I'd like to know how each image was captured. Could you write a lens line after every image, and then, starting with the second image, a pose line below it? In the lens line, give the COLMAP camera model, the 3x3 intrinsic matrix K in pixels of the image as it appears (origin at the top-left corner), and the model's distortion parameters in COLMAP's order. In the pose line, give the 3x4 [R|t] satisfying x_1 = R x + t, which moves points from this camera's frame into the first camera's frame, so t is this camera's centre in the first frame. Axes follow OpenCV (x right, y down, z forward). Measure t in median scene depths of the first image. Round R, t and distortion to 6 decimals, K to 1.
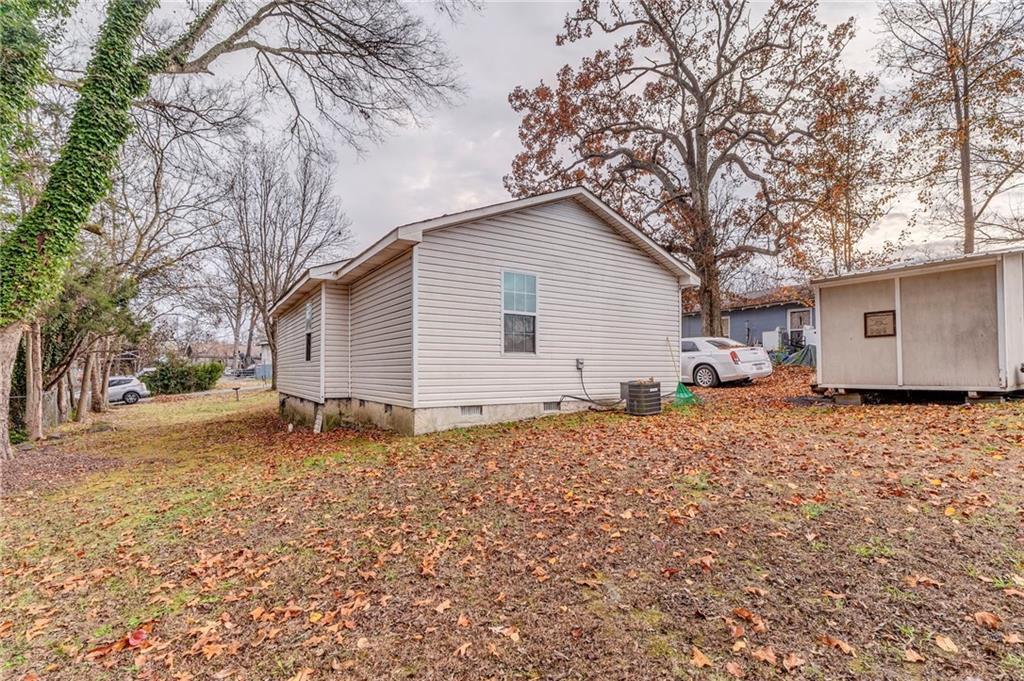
lens RADIAL K [[475.6, 0, 516.3], [0, 475.6, 360.8], [0, 0, 1]] dist [-0.001600, -0.000691]
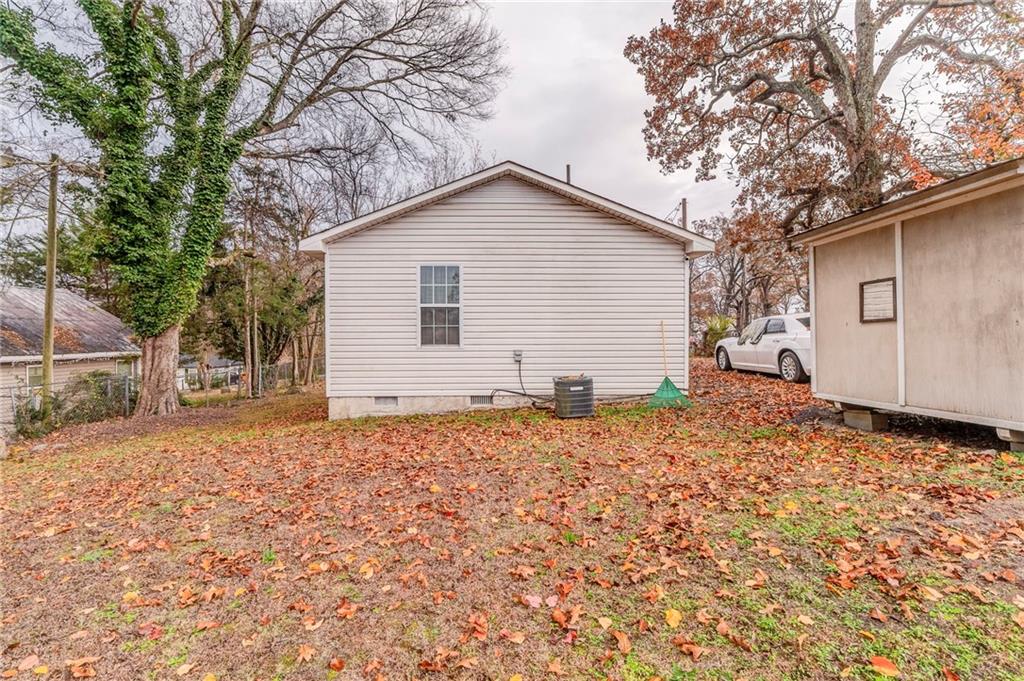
lens RADIAL K [[475.6, 0, 512.1], [0, 475.6, 340.0], [0, 0, 1]] dist [-0.001600, -0.000691]
pose [[0.852449, -0.002735, -0.522803, 0.649536], [0.013151, 0.999782, 0.016213, -0.041610], [0.522645, -0.020696, 0.852299, 0.227783]]
